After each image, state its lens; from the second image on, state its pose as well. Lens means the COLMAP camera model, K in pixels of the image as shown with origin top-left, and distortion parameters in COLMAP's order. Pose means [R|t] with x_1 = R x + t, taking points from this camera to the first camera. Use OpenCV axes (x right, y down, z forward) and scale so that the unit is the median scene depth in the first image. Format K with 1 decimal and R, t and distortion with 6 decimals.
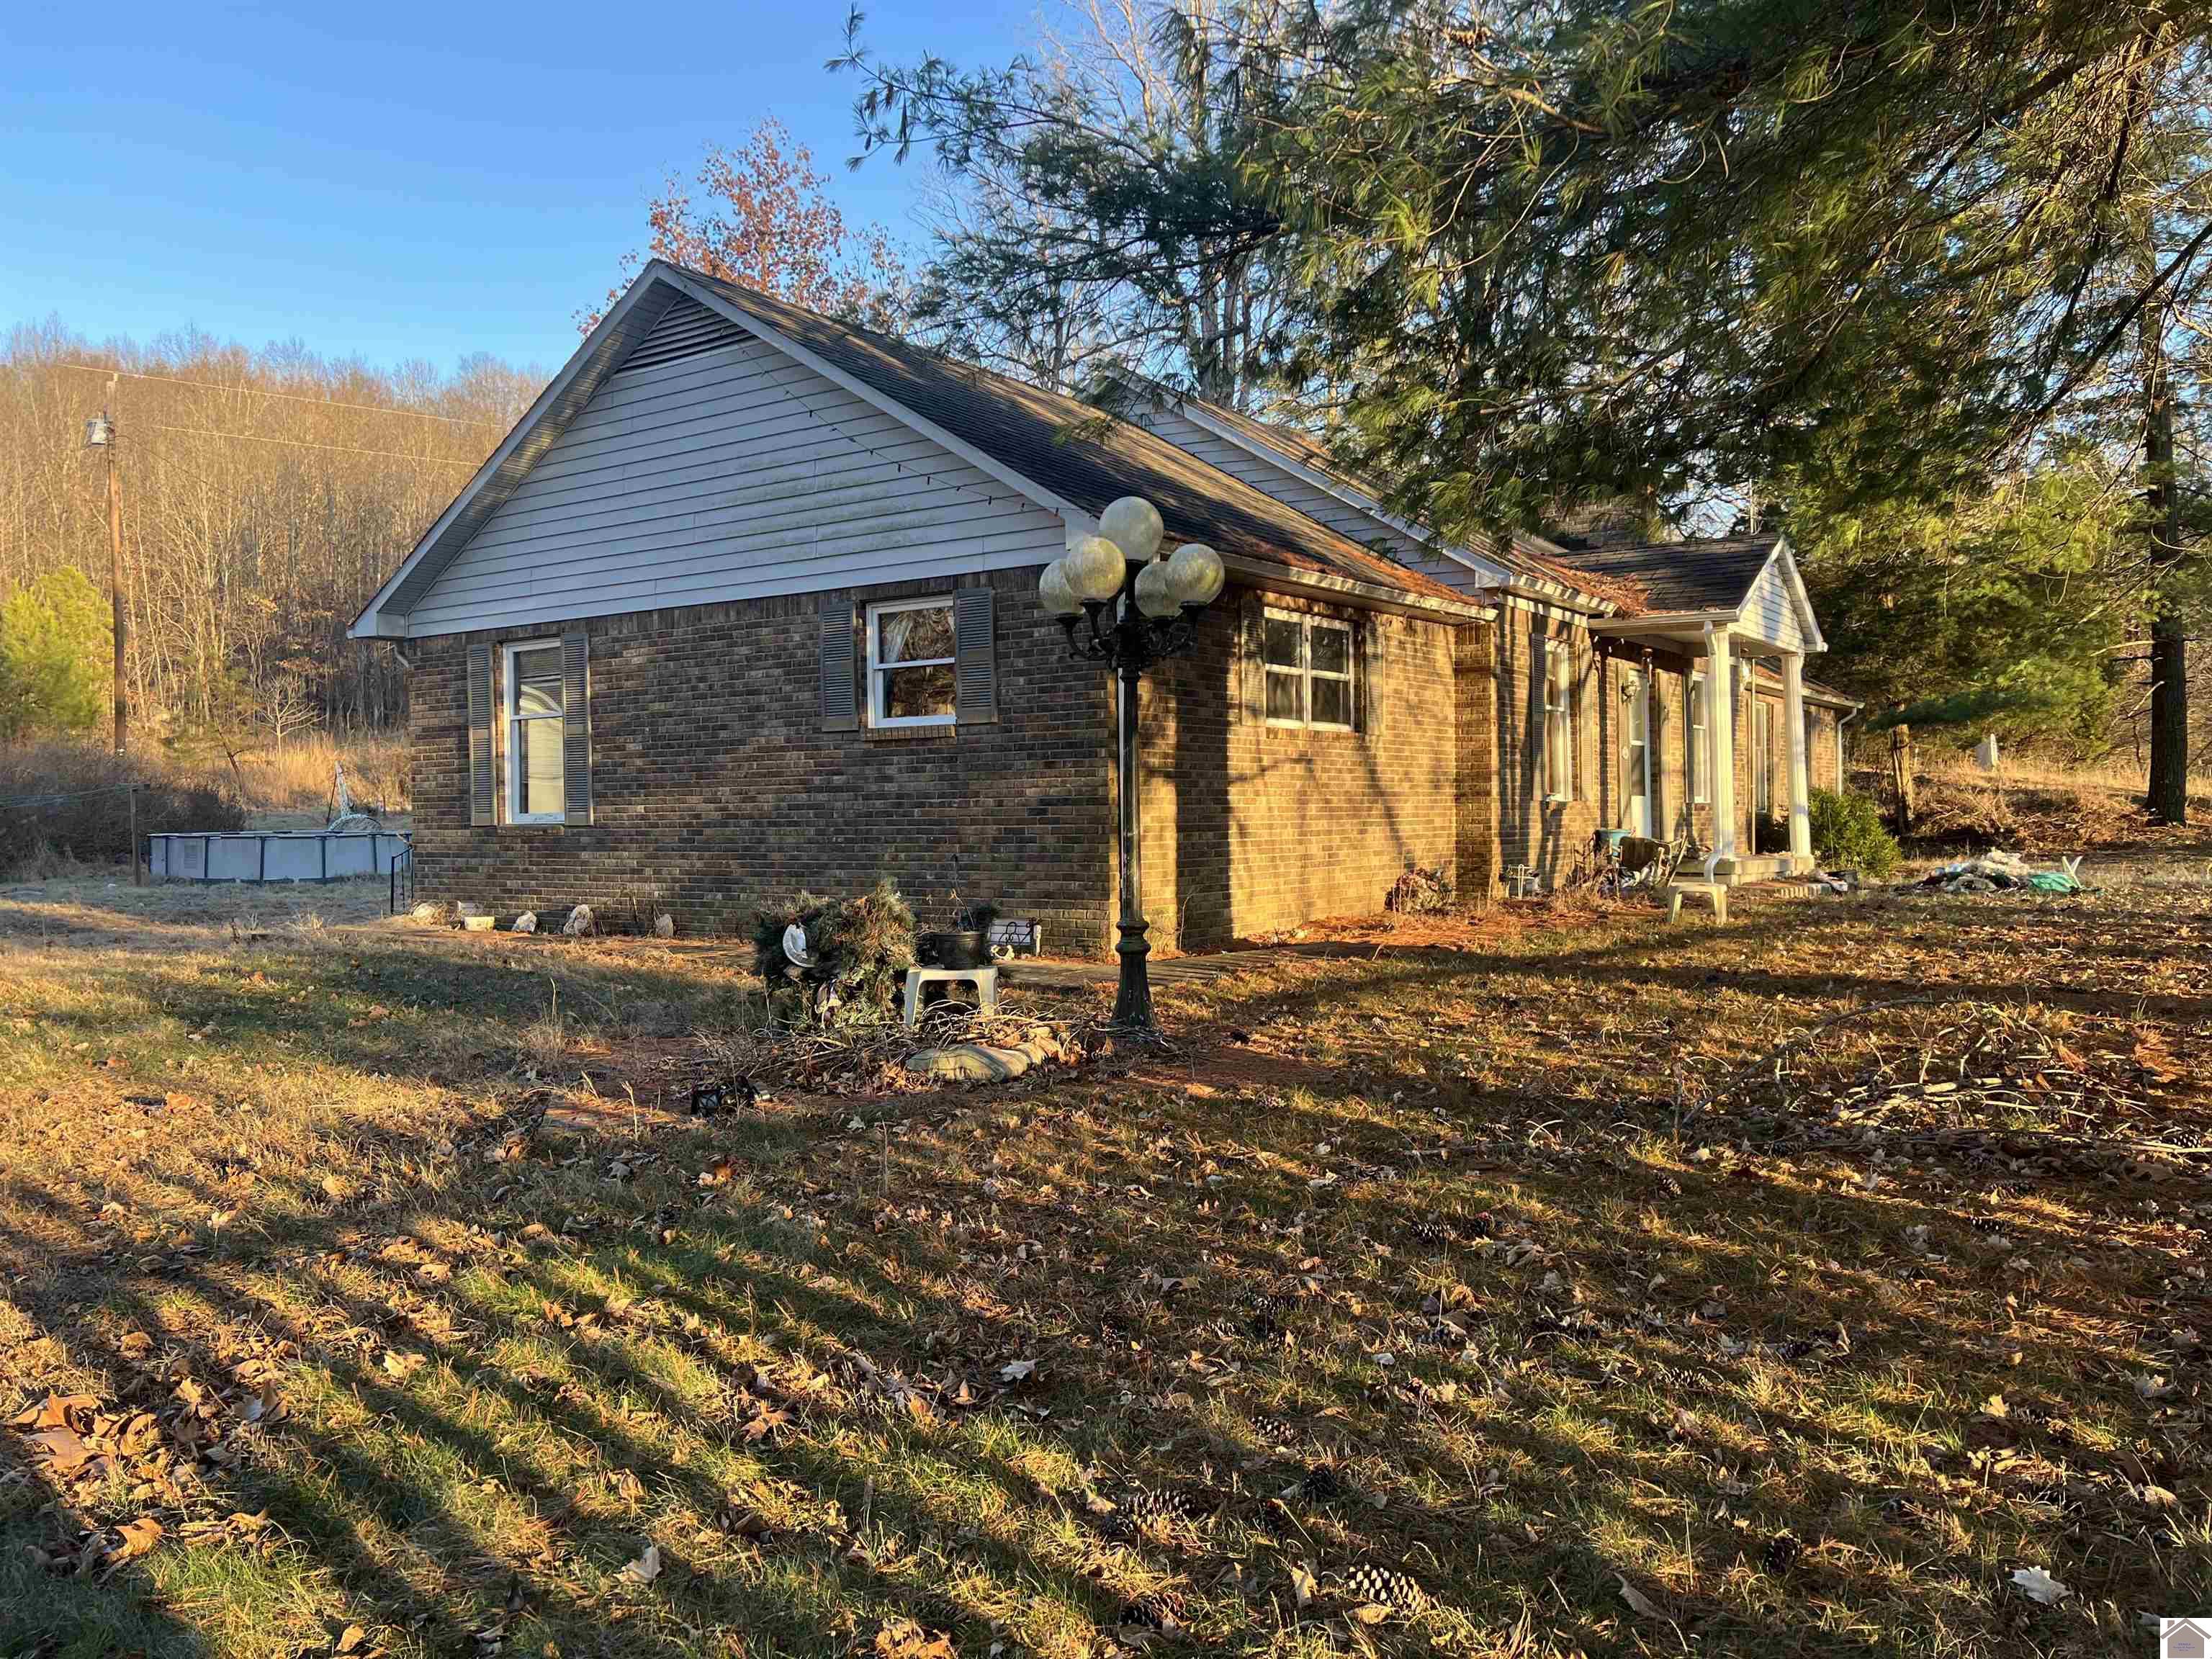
lens RADIAL K [[1659.4, 0, 1124.2], [0, 1659.4, 841.1], [0, 0, 1]] dist [0.053813, -0.056604]
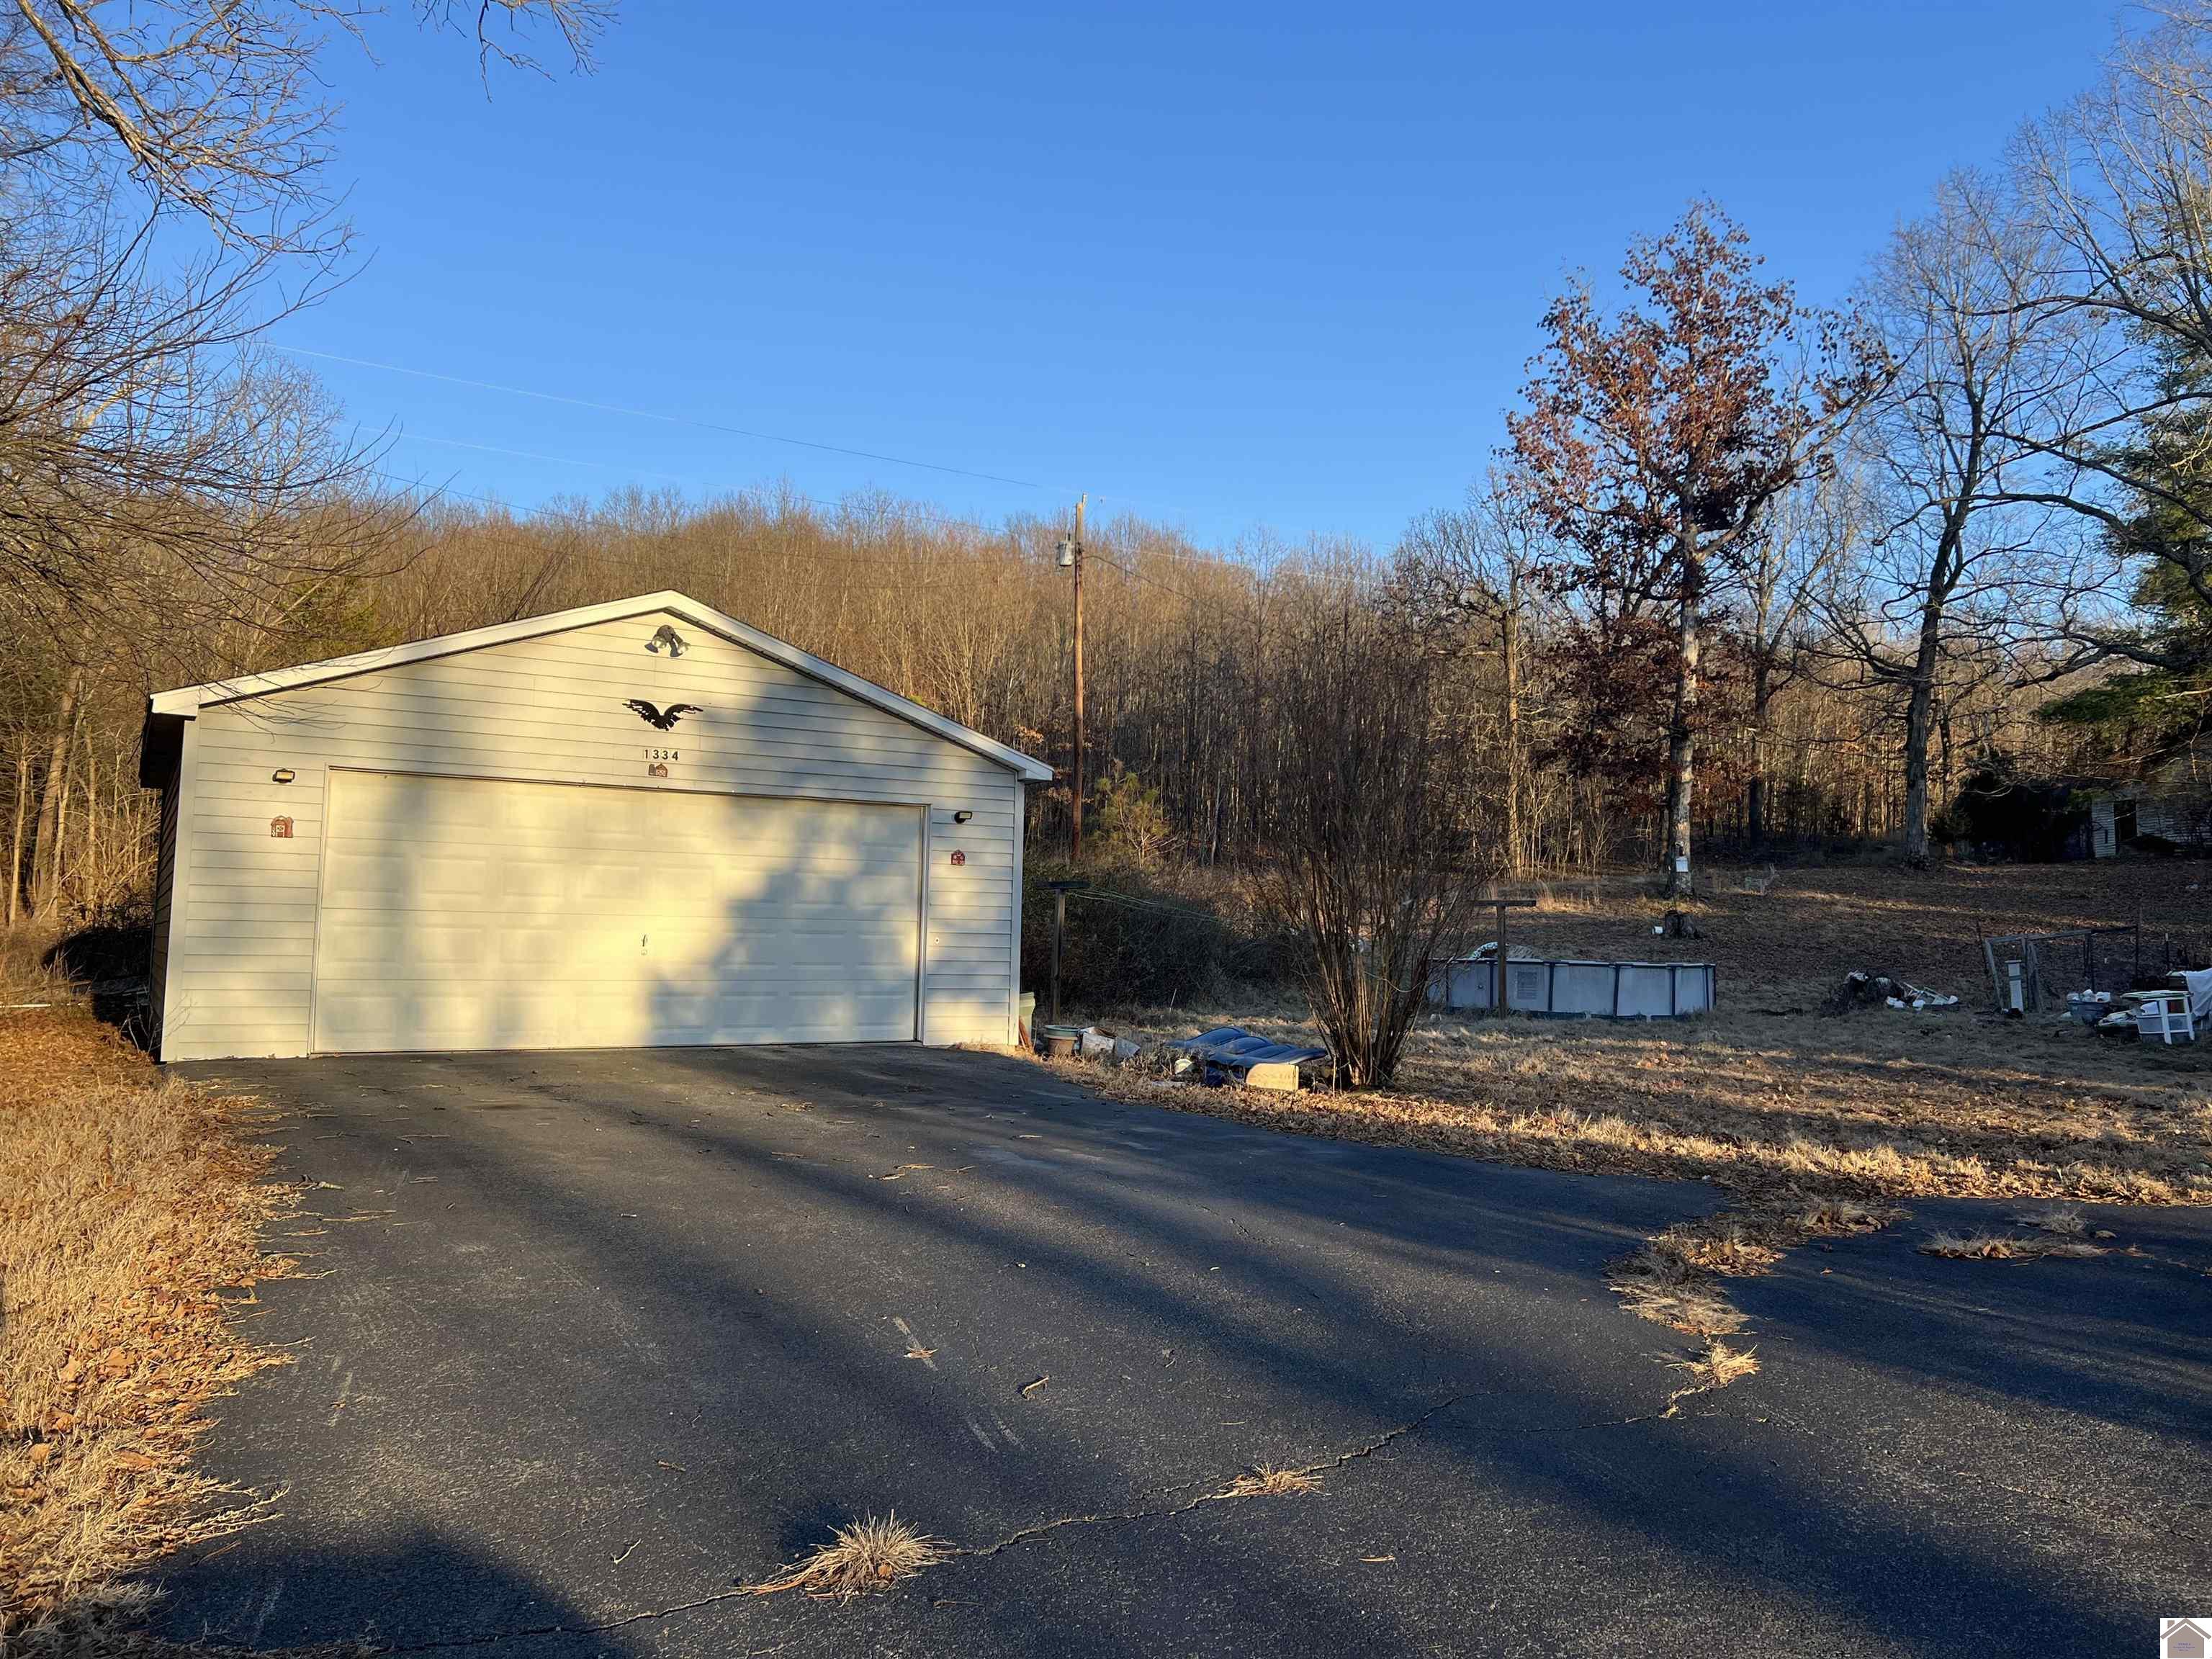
lens RADIAL K [[1659.4, 0, 1131.2], [0, 1659.4, 817.8], [0, 0, 1]] dist [0.053813, -0.056604]
pose [[0.976404, -0.001279, -0.215950, -1.474889], [-0.020169, 0.995072, -0.097085, 0.025791], [0.215010, 0.099150, 0.971566, 0.284632]]
